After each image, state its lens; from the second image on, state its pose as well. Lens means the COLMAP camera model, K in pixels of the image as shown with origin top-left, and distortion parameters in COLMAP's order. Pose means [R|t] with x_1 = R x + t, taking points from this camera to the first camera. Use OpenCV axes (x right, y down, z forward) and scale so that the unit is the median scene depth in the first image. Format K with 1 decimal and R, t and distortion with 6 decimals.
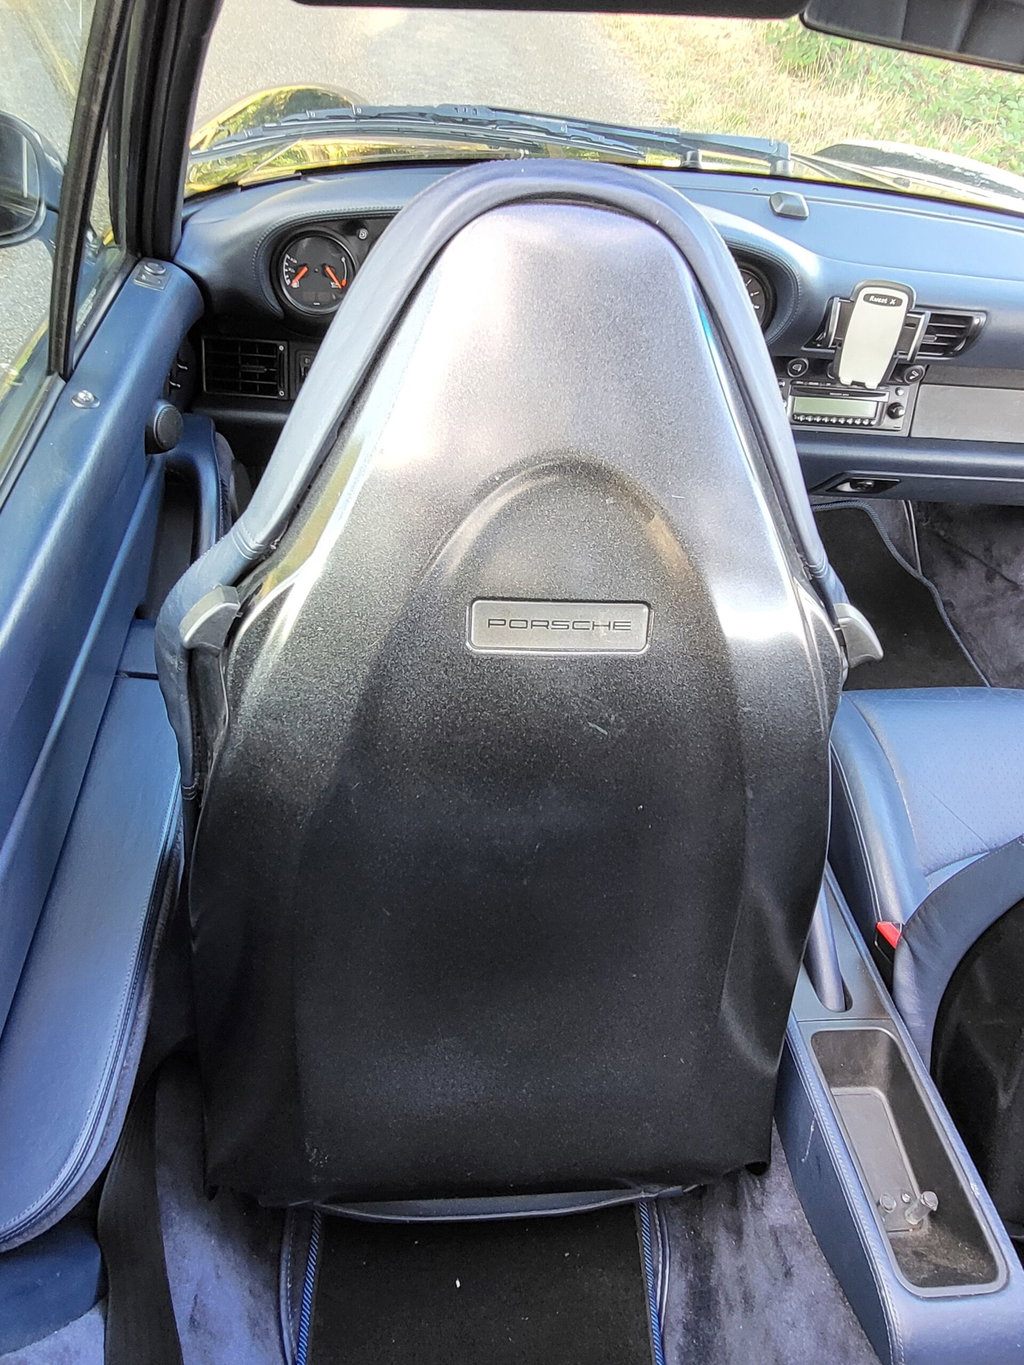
lens RADIAL K [[959.3, 0, 536.6], [0, 959.3, 651.9], [0, 0, 1]] dist [0.004845, 0.003152]
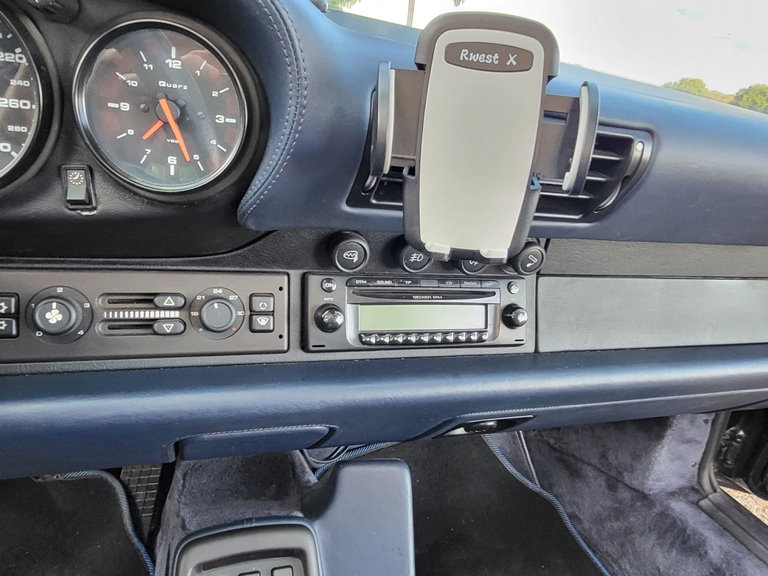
lens RADIAL K [[539.7, 0, 396.8], [0, 539.7, 290.2], [0, 0, 1]] dist [0.004845, 0.003152]
pose [[0.968251, -0.064016, 0.241644, 0.209671], [0.141175, 0.937777, -0.317243, -0.162790], [-0.206300, 0.341285, 0.917041, 0.675371]]
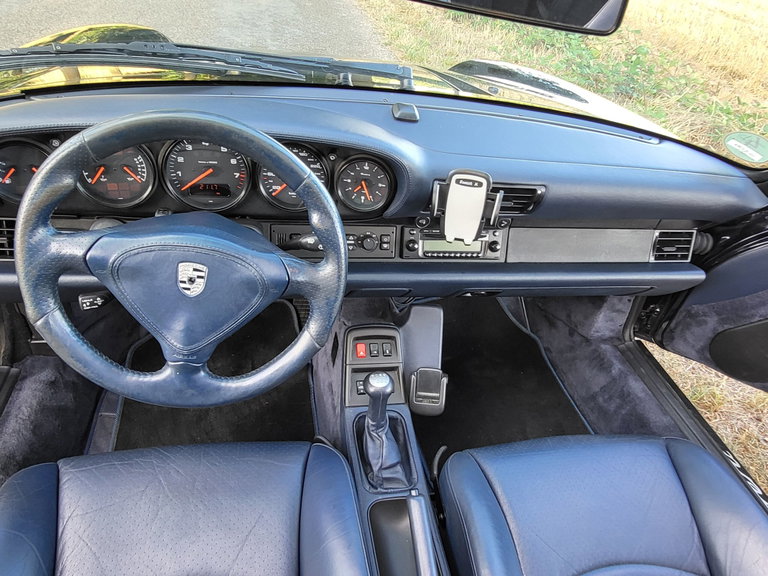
lens RADIAL K [[539.7, 0, 398.4], [0, 539.7, 292.6], [0, 0, 1]] dist [0.004845, 0.003152]
pose [[0.992988, -0.047116, 0.108422, 0.139974], [0.054734, 0.996156, -0.068396, -0.135006], [-0.104783, 0.073851, 0.991749, 0.215926]]
